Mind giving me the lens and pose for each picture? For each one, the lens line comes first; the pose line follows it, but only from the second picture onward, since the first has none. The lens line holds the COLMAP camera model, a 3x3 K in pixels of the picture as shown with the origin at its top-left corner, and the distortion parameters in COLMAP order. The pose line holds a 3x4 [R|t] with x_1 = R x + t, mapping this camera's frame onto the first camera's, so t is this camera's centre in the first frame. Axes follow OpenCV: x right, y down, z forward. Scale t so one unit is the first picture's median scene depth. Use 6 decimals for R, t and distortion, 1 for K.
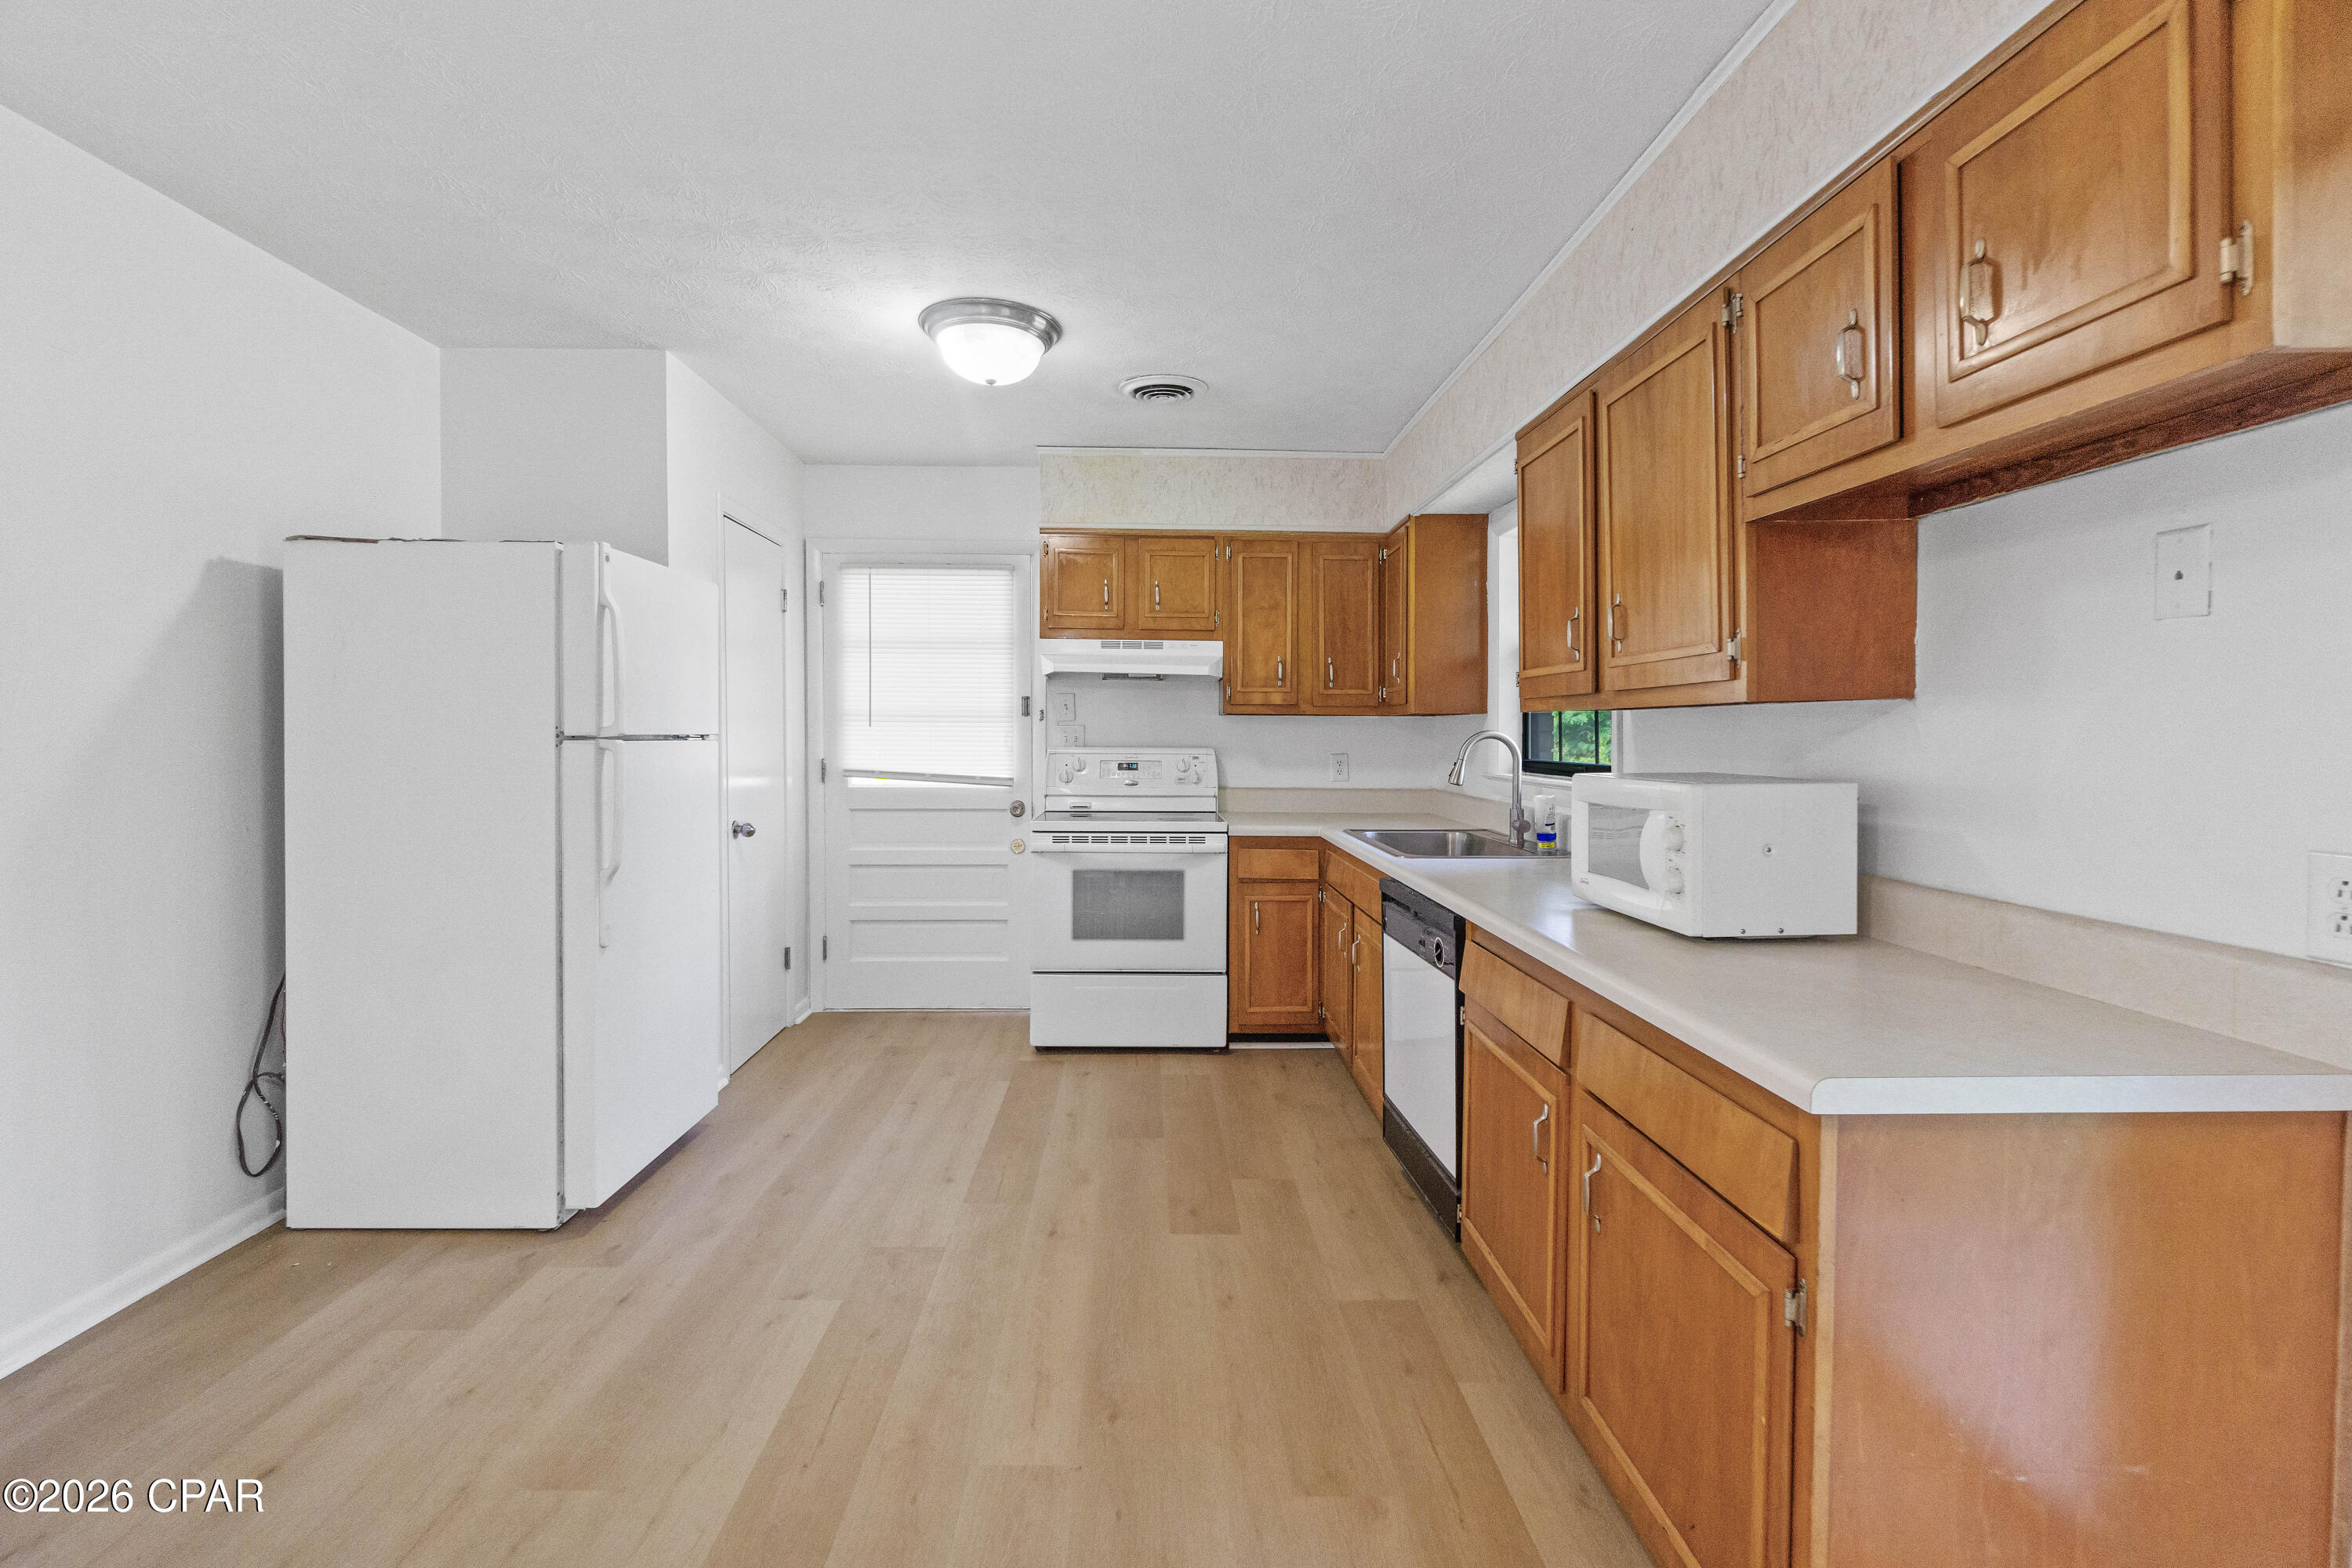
lens RADIAL K [[1032.7, 0, 1174.2], [0, 1032.7, 730.8], [0, 0, 1]] dist [-0.000092, 0.000025]
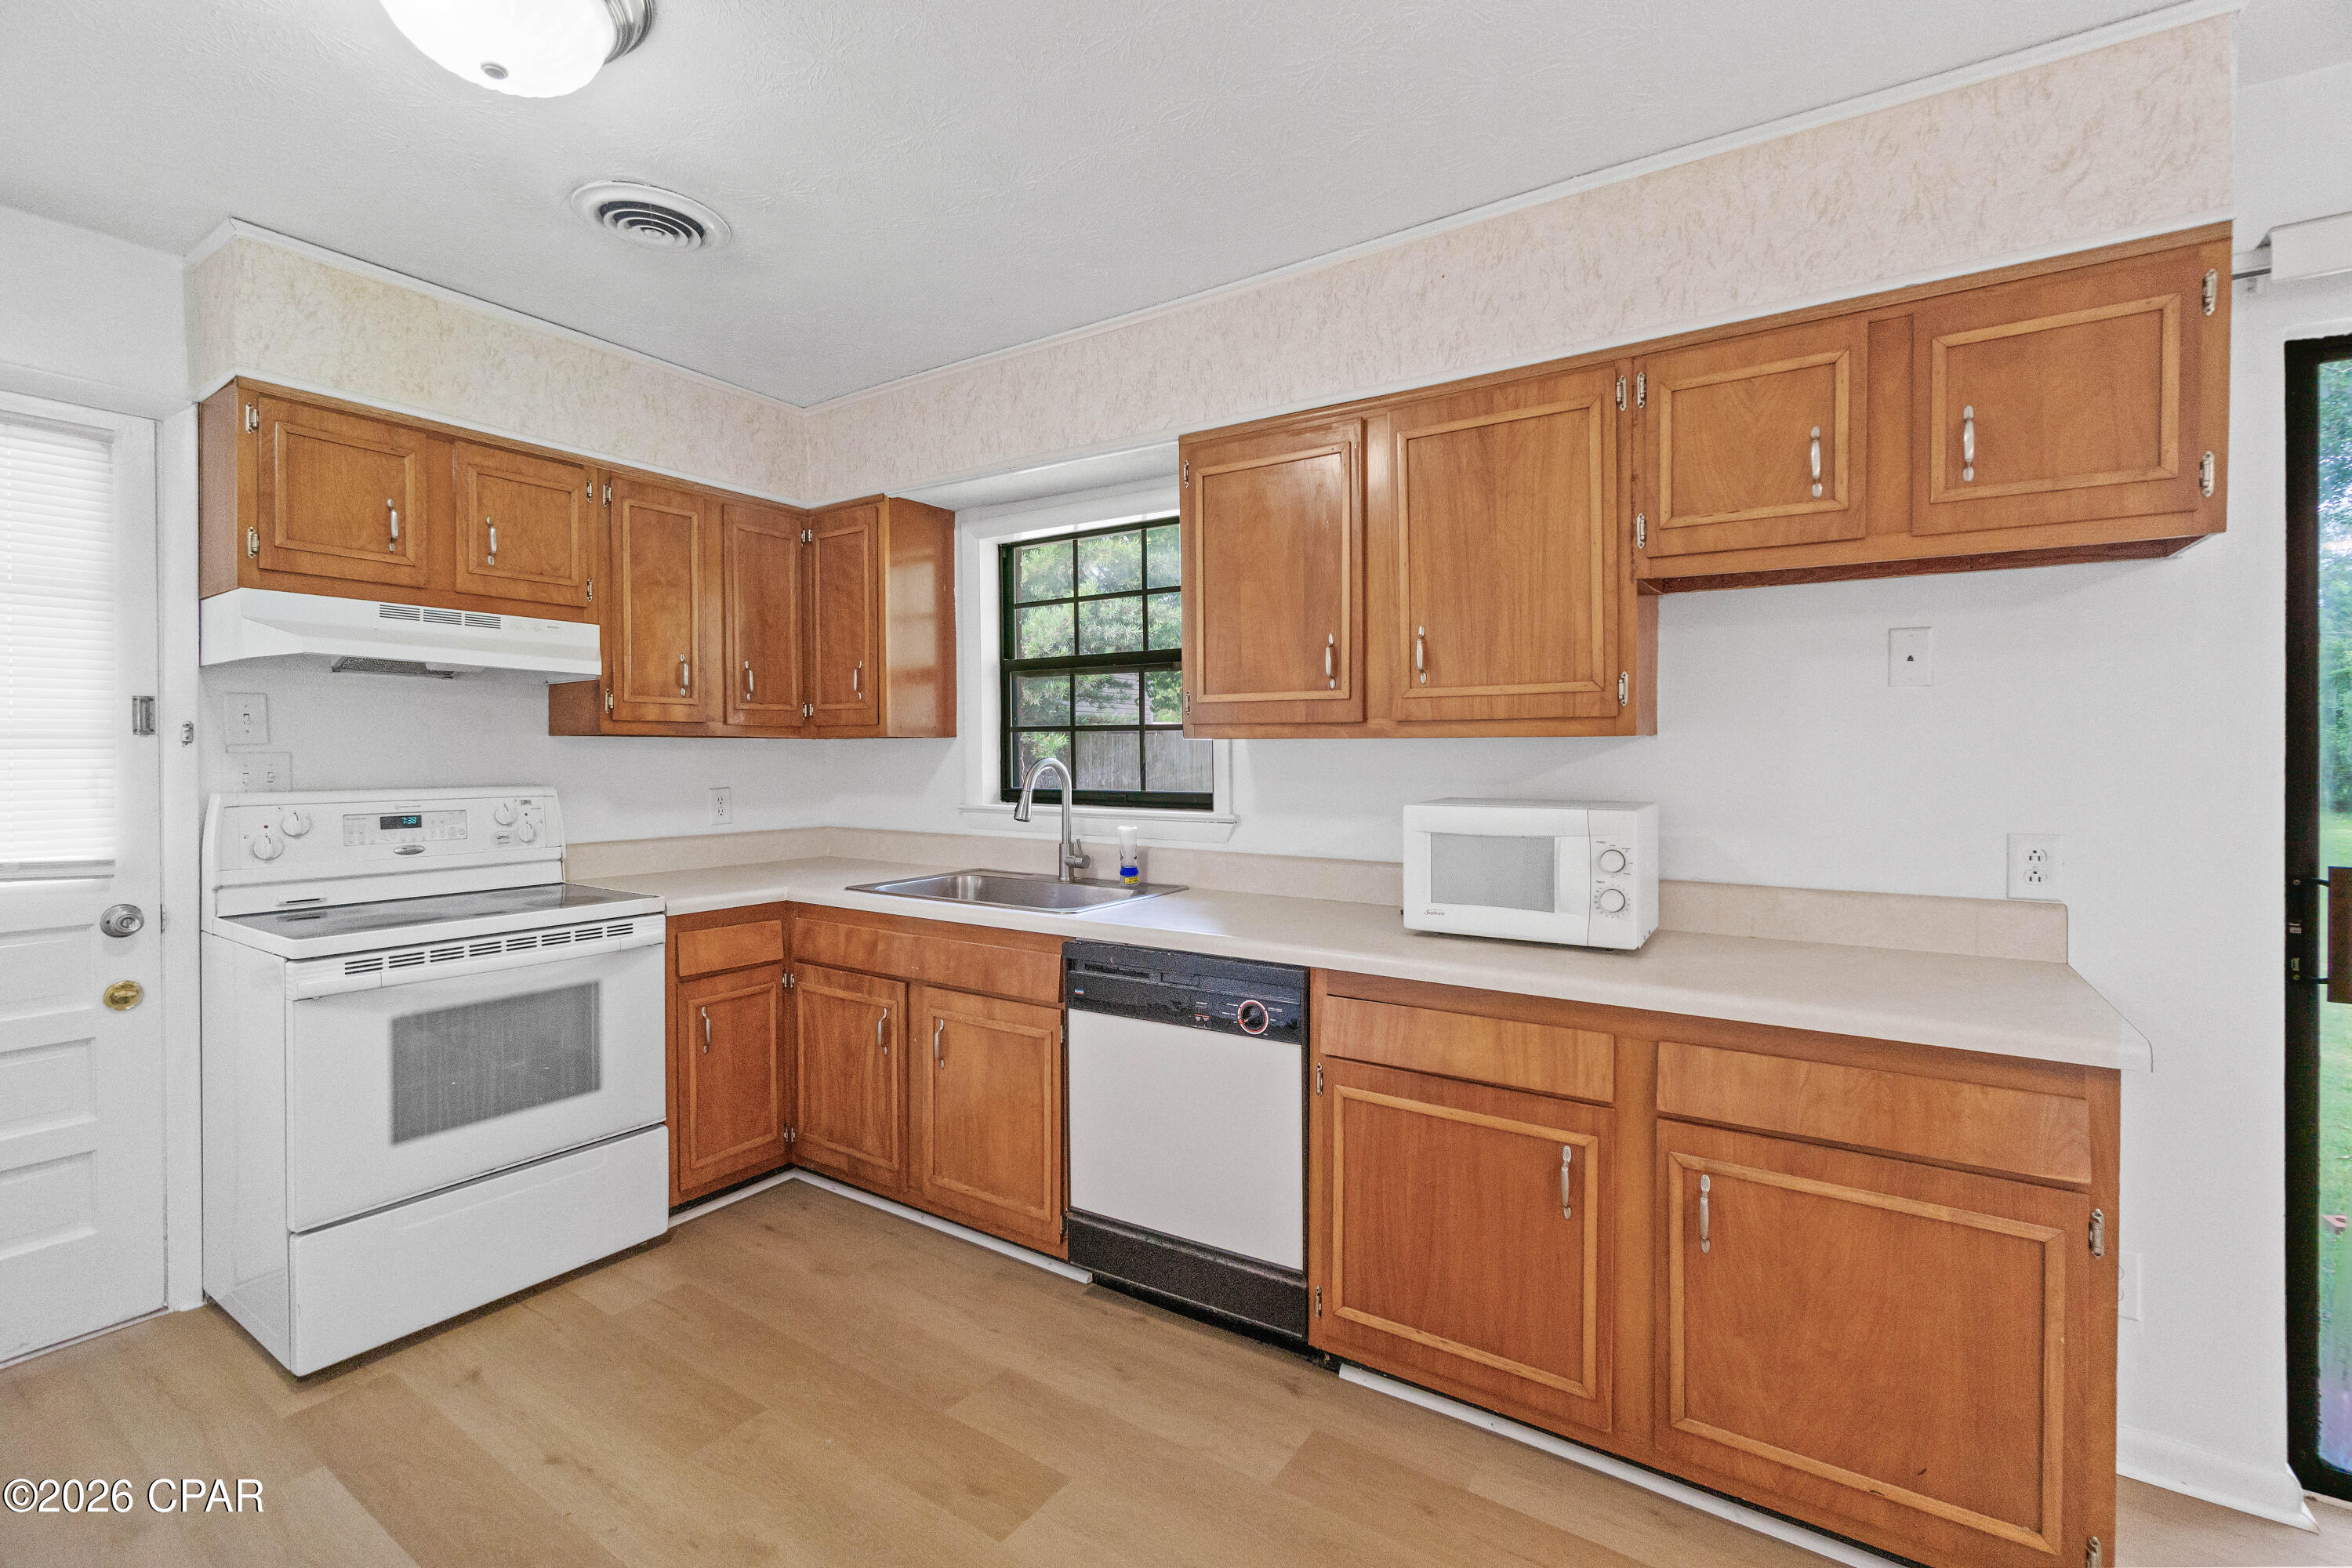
lens RADIAL K [[1011.1, 0, 1177.8], [0, 1011.1, 744.5], [0, 0, 1]] dist [-0.002818, -0.000526]
pose [[0.576754, -0.000059, 0.816918, -0.292780], [0.003088, 0.999993, -0.002108, -0.008041], [-0.816912, 0.003739, 0.576750, 0.347231]]
